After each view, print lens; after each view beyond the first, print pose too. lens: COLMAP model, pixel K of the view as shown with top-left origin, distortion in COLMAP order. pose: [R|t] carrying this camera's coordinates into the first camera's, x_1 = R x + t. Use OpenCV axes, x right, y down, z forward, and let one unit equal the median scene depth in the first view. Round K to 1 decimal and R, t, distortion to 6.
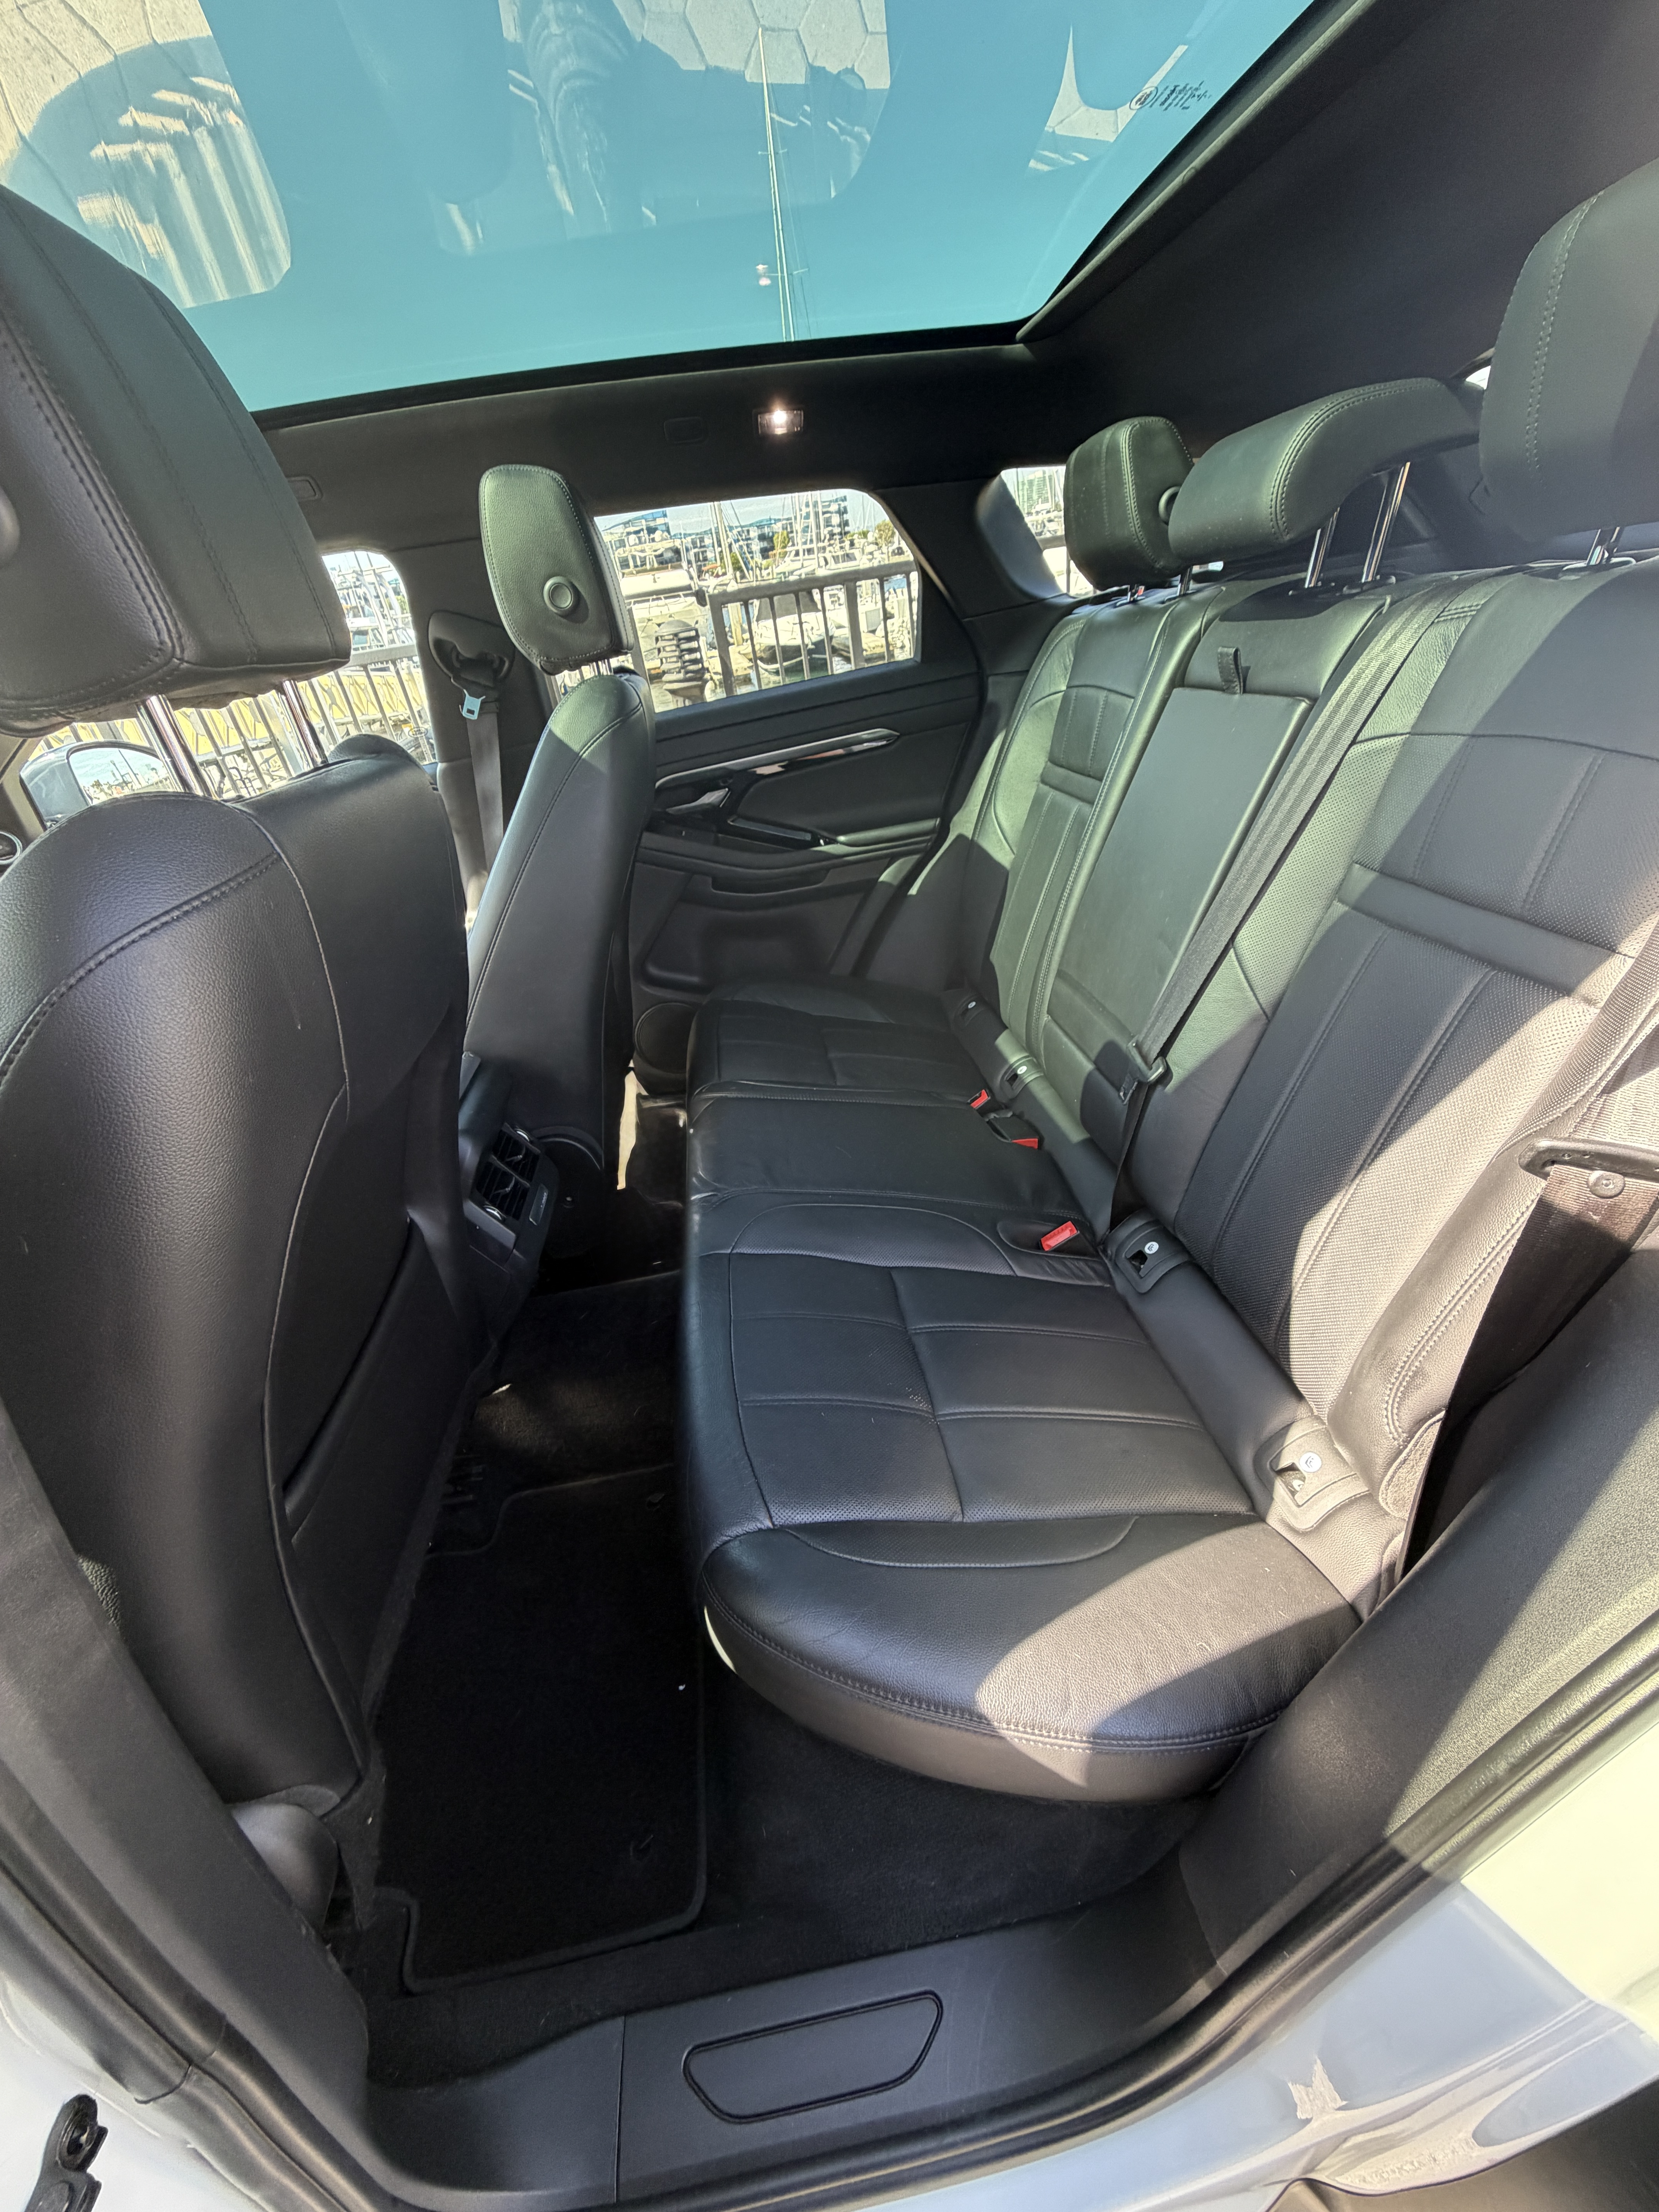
lens RADIAL K [[882.2, 0, 829.5], [0, 882.2, 1106.0], [0, 0, 1]] dist [-0.001843, -0.000228]
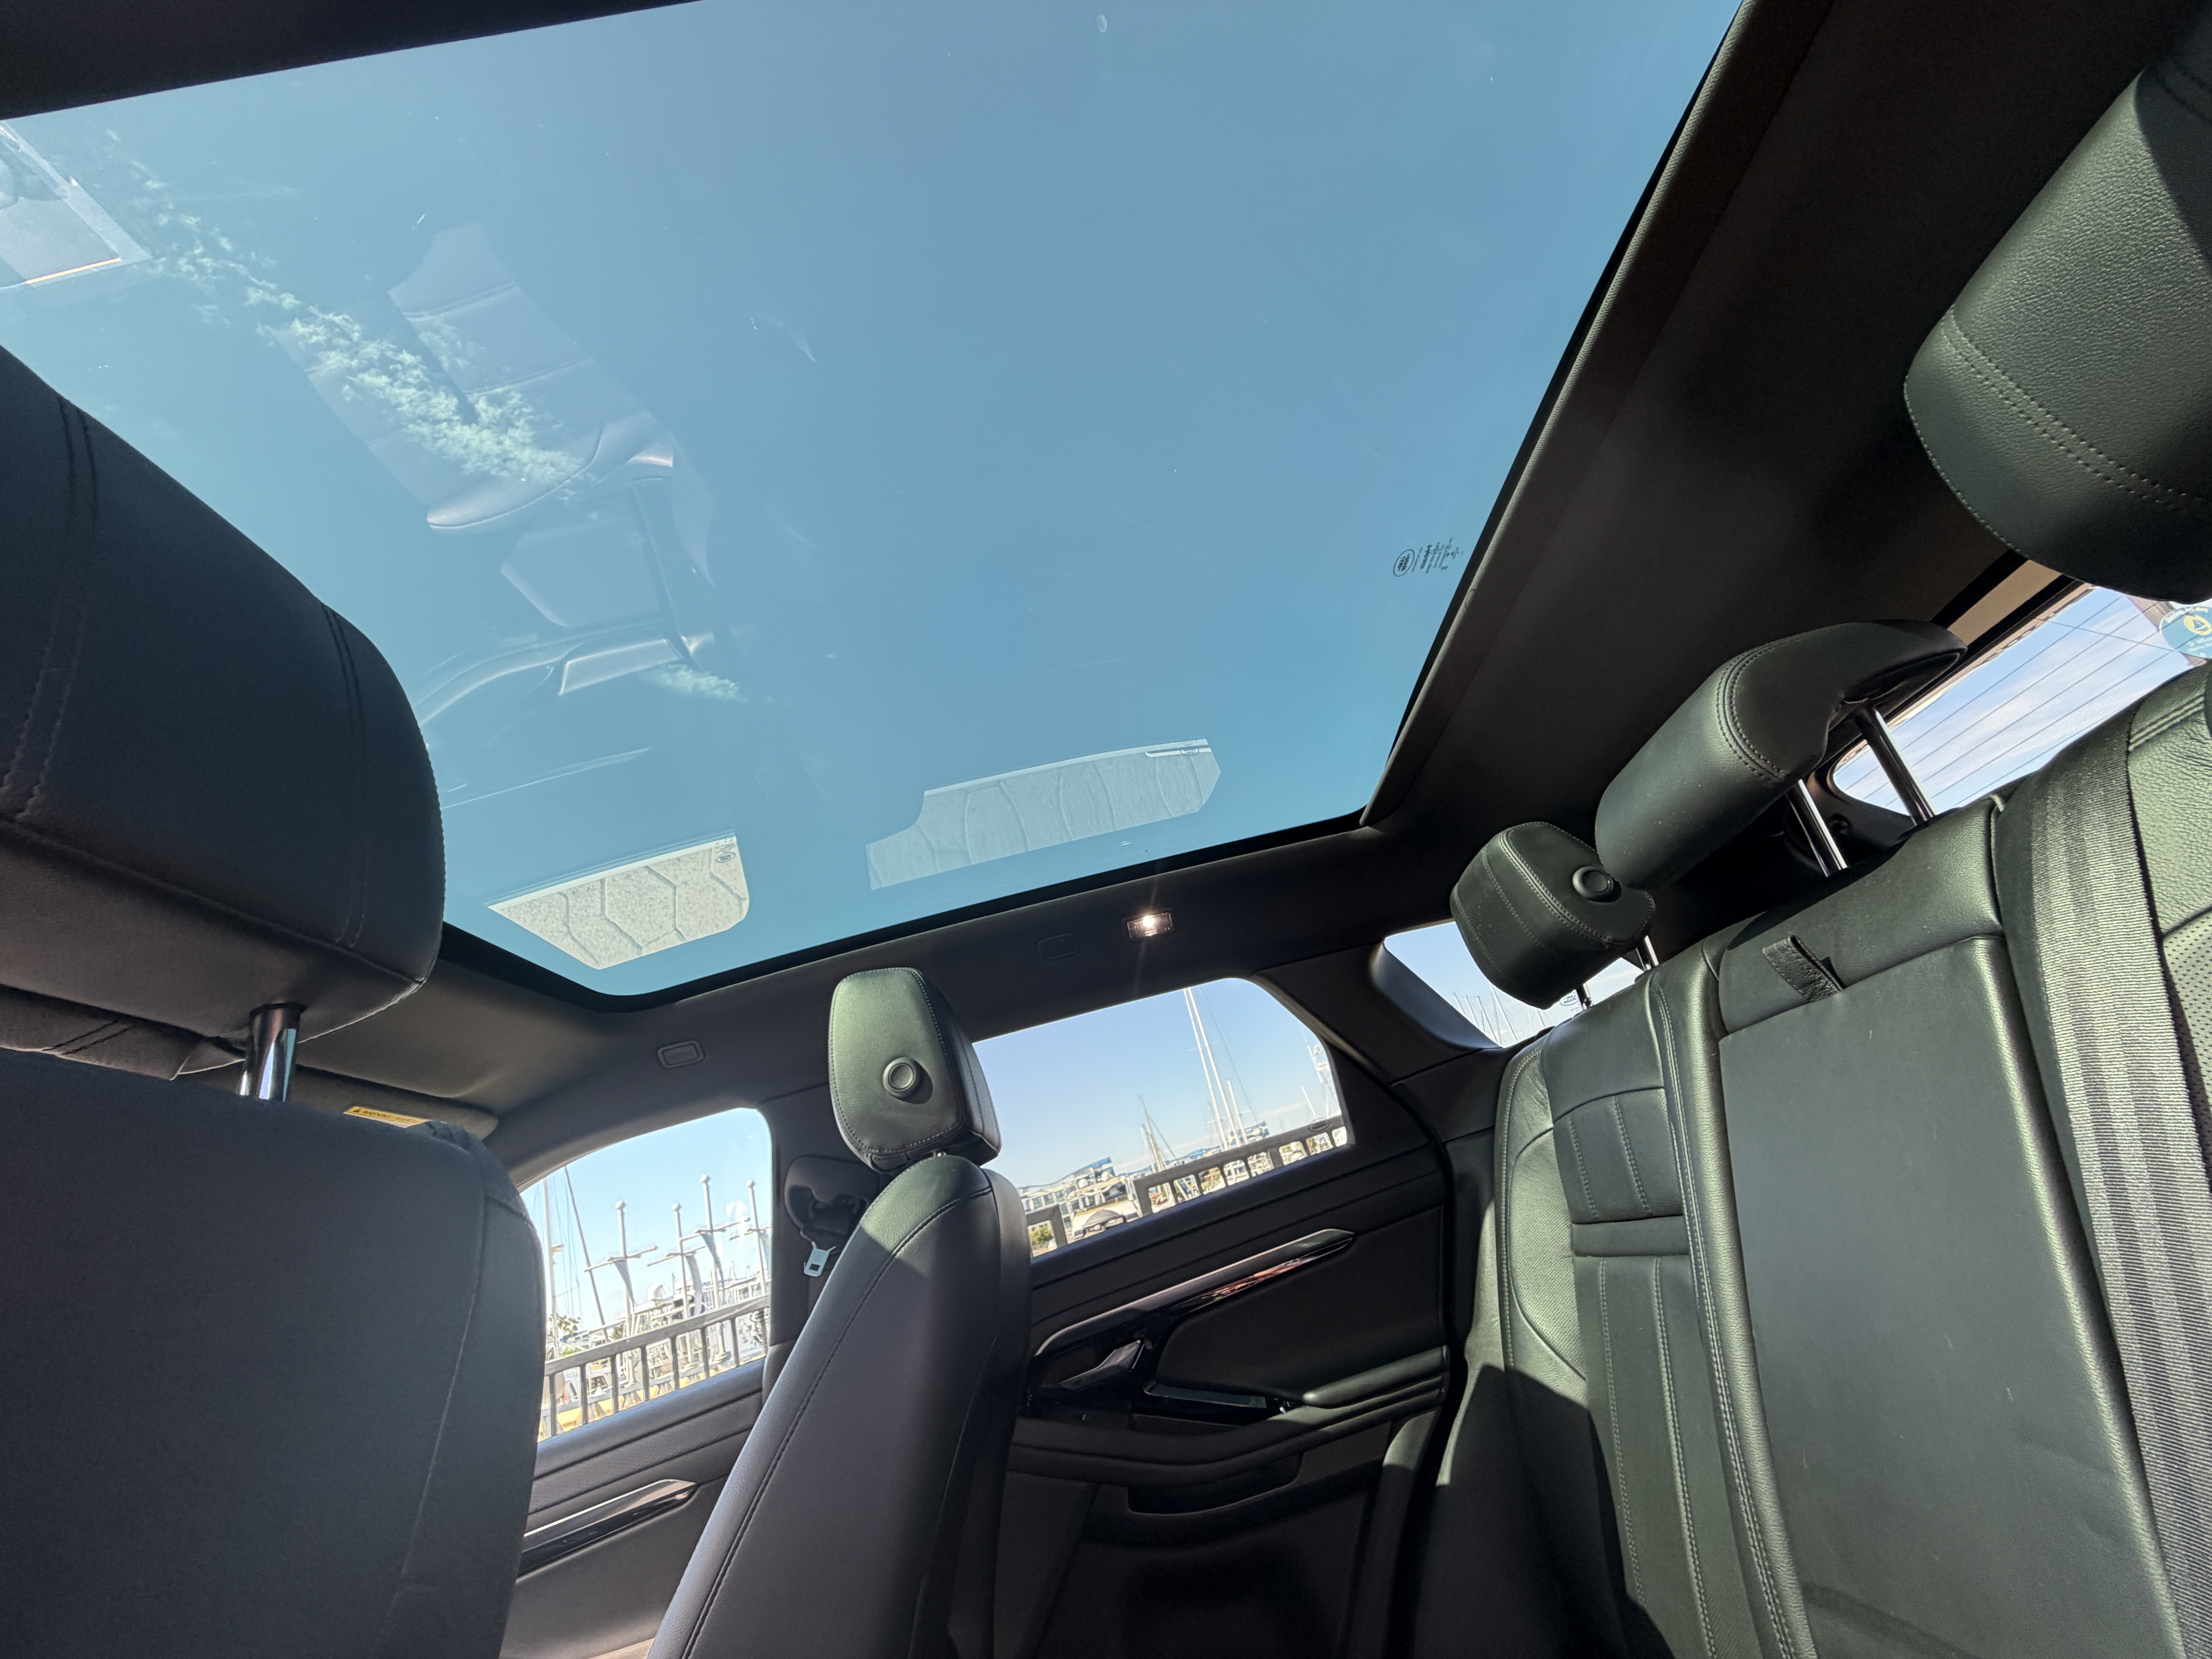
lens RADIAL K [[882.2, 0, 1097.7], [0, 882.2, 826.1], [0, 0, 1]] dist [-0.001843, -0.000228]
pose [[0.975429, -0.194035, -0.104351, 0.011932], [0.029591, 0.584739, -0.810681, -0.015940], [0.218319, 0.787674, 0.576113, 0.265324]]
